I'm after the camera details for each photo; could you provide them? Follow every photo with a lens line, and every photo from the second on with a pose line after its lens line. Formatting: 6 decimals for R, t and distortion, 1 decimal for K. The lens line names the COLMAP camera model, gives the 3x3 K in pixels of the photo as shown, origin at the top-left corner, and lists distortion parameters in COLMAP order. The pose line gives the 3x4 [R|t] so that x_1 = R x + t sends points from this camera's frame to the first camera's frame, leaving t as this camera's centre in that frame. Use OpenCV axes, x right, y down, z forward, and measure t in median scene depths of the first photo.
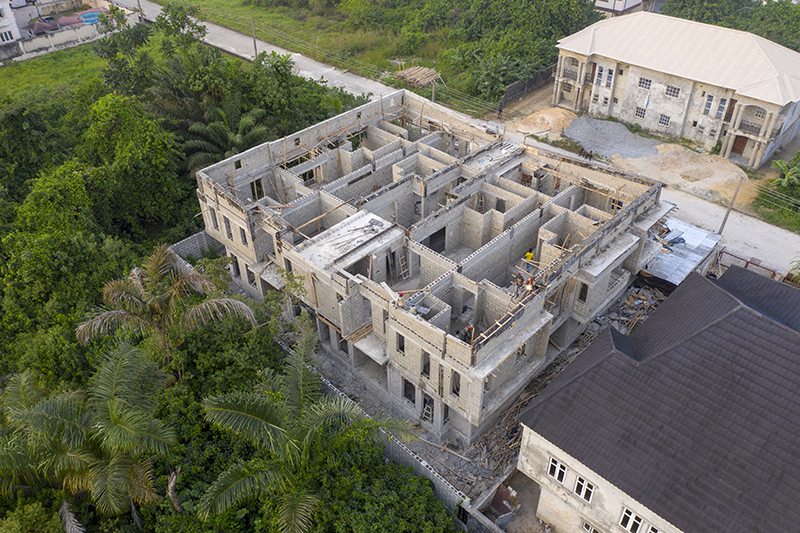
lens RADIAL K [[622.2, 0, 401.1], [0, 622.2, 266.0], [0, 0, 1]] dist [-0.009413, -0.010477]
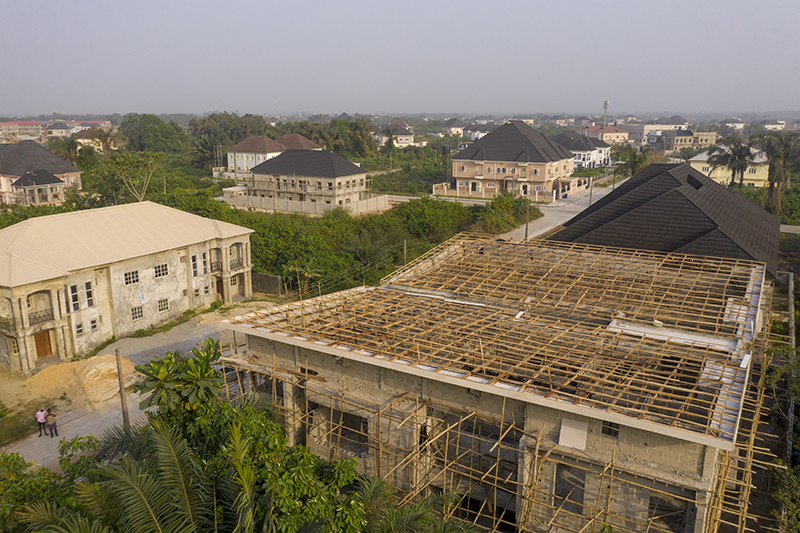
lens RADIAL K [[622.2, 0, 399.5], [0, 622.2, 266.0], [0, 0, 1]] dist [-0.009413, -0.010477]
pose [[-0.219555, -0.221675, 0.950082, -0.446340], [0.598314, 0.738612, 0.310600, -0.347630], [-0.770594, 0.636641, -0.029535, 0.746314]]
